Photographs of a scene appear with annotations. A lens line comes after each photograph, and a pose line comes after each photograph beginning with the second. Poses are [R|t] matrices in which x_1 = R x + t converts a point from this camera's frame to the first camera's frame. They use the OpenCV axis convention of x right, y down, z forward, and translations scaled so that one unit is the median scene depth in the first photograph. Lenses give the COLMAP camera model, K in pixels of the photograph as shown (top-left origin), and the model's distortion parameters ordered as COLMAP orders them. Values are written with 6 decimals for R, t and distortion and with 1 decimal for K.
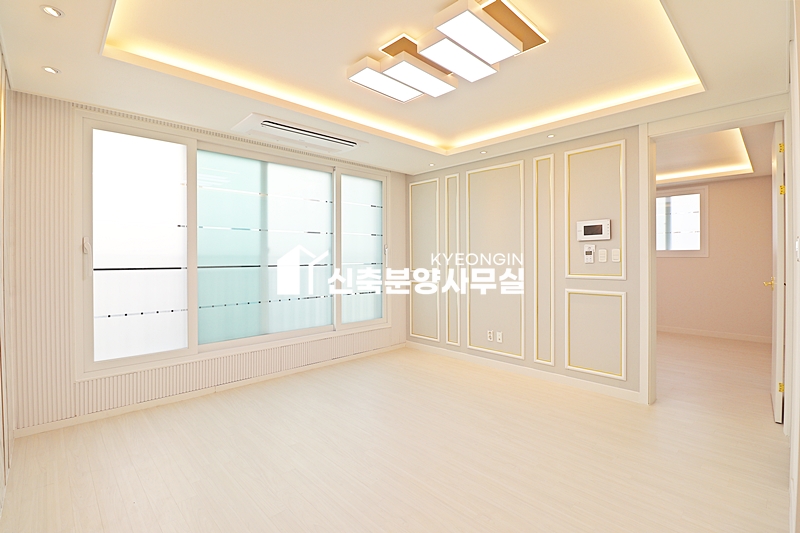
lens RADIAL K [[372.5, 0, 397.2], [0, 372.5, 260.7], [0, 0, 1]] dist [-0.001956, 0.000051]
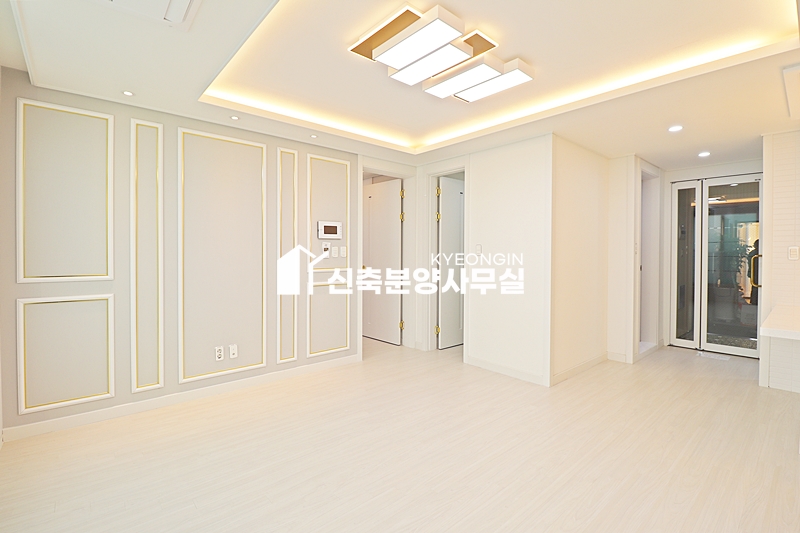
lens RADIAL K [[369.3, 0, 400.5], [0, 369.3, 258.3], [0, 0, 1]] dist [0.002200, -0.014214]
pose [[0.038457, -0.011855, 0.999190, -0.618547], [0.004626, 0.999921, 0.011685, -0.005735], [-0.999250, 0.004173, 0.038509, 0.731418]]
